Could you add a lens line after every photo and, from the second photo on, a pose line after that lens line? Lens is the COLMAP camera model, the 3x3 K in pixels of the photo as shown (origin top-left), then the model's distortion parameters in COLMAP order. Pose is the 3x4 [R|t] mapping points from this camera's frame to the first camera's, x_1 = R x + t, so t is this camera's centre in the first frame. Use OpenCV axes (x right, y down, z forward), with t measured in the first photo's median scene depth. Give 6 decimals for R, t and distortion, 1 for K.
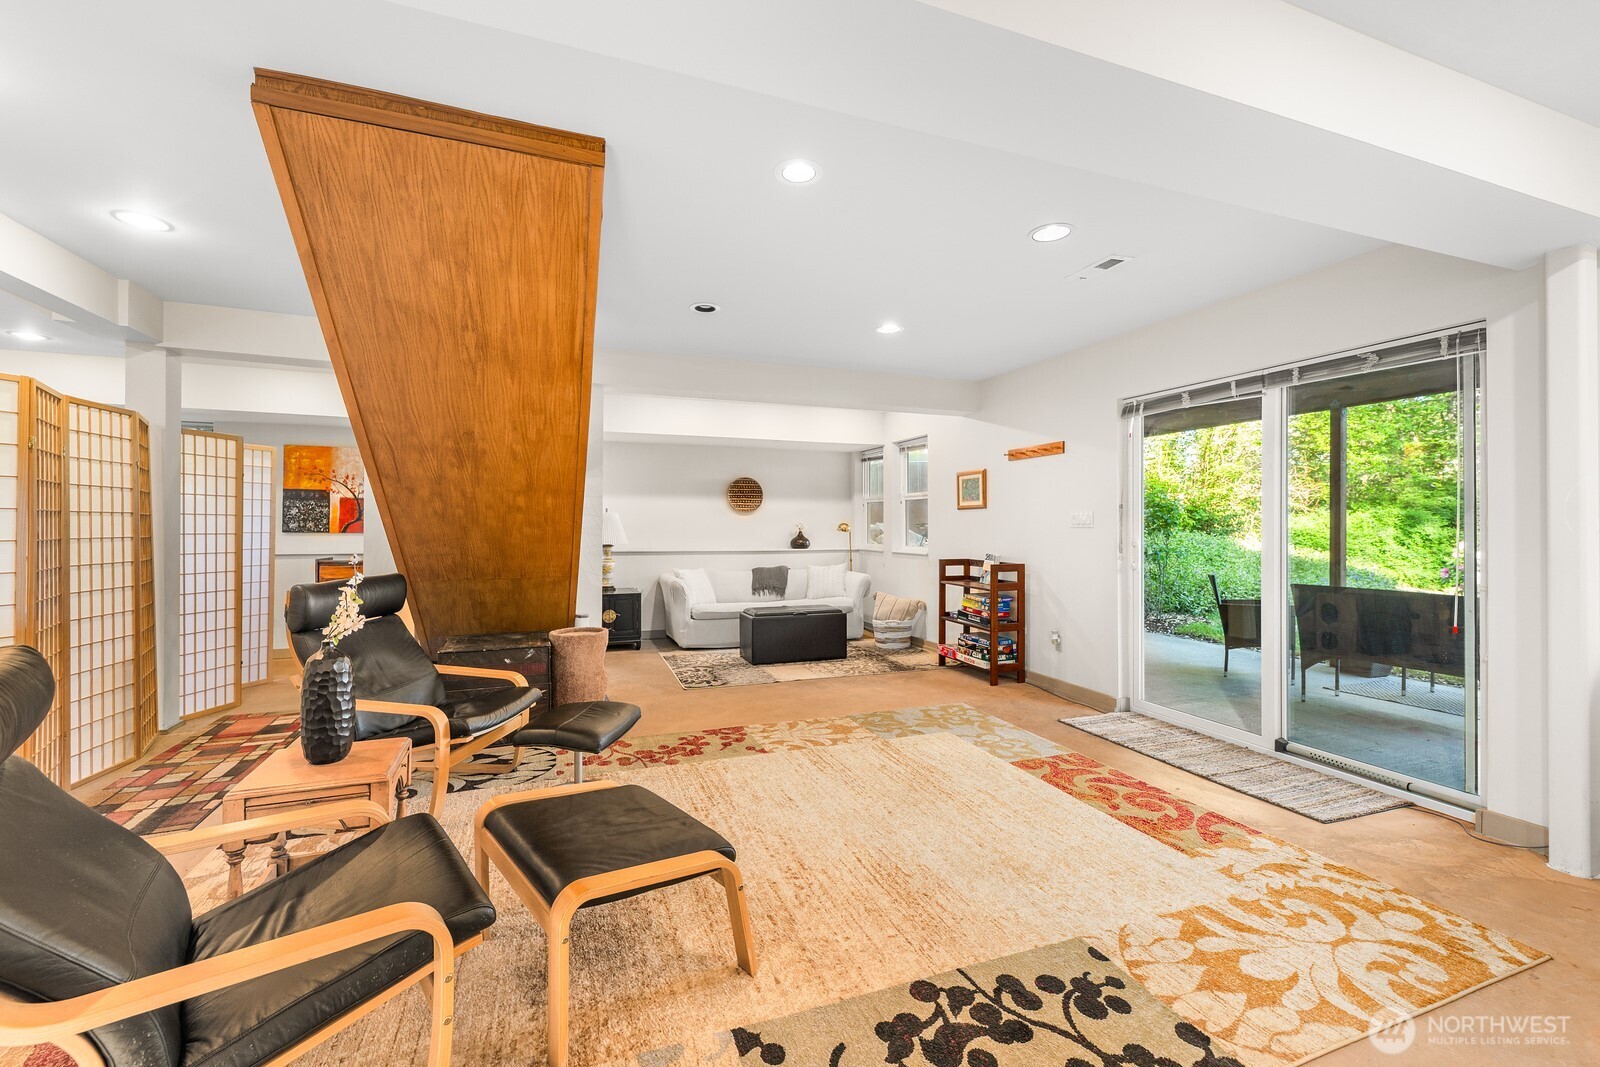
lens RADIAL K [[677.2, 0, 800.0], [0, 677.2, 533.5], [0, 0, 1]] dist [0.000634, 0.000061]
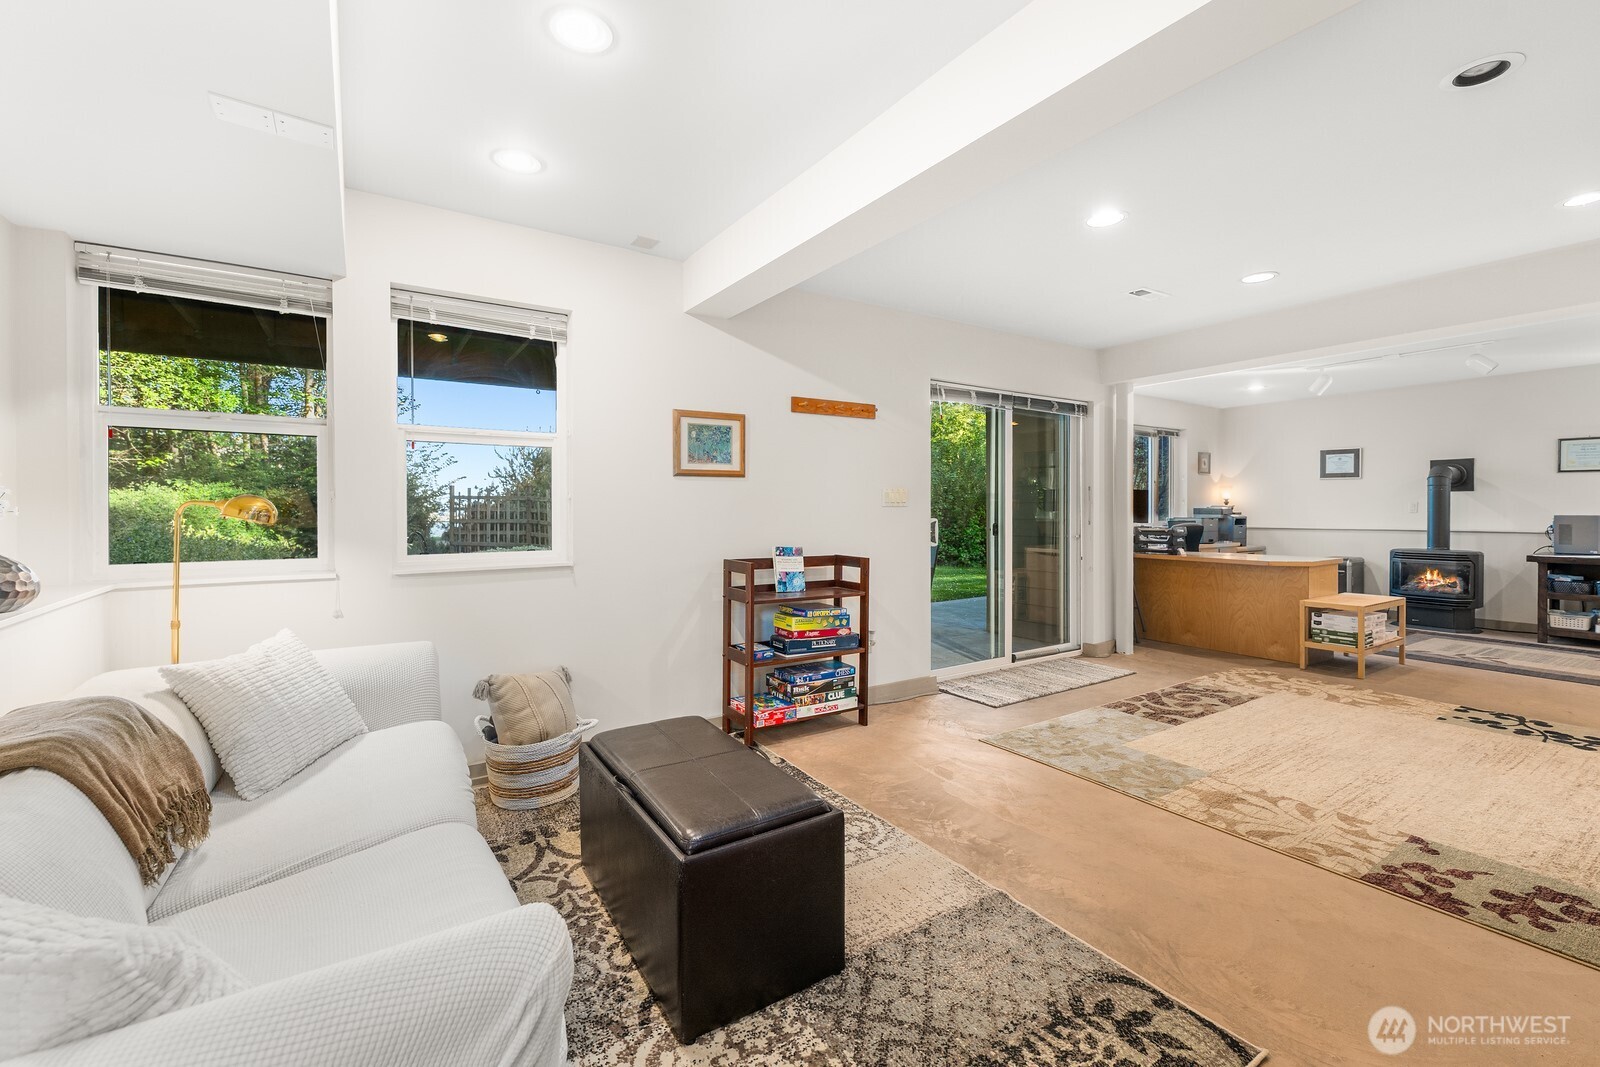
lens RADIAL K [[669.0, 0, 777.0], [0, 669.0, 544.5], [0, 0, 1]] dist [0.000700, -0.002895]
pose [[-0.216348, -0.052257, 0.974917, -0.497340], [0.010282, 0.998389, 0.055797, -0.012949], [-0.976262, 0.022096, -0.215462, 1.593937]]
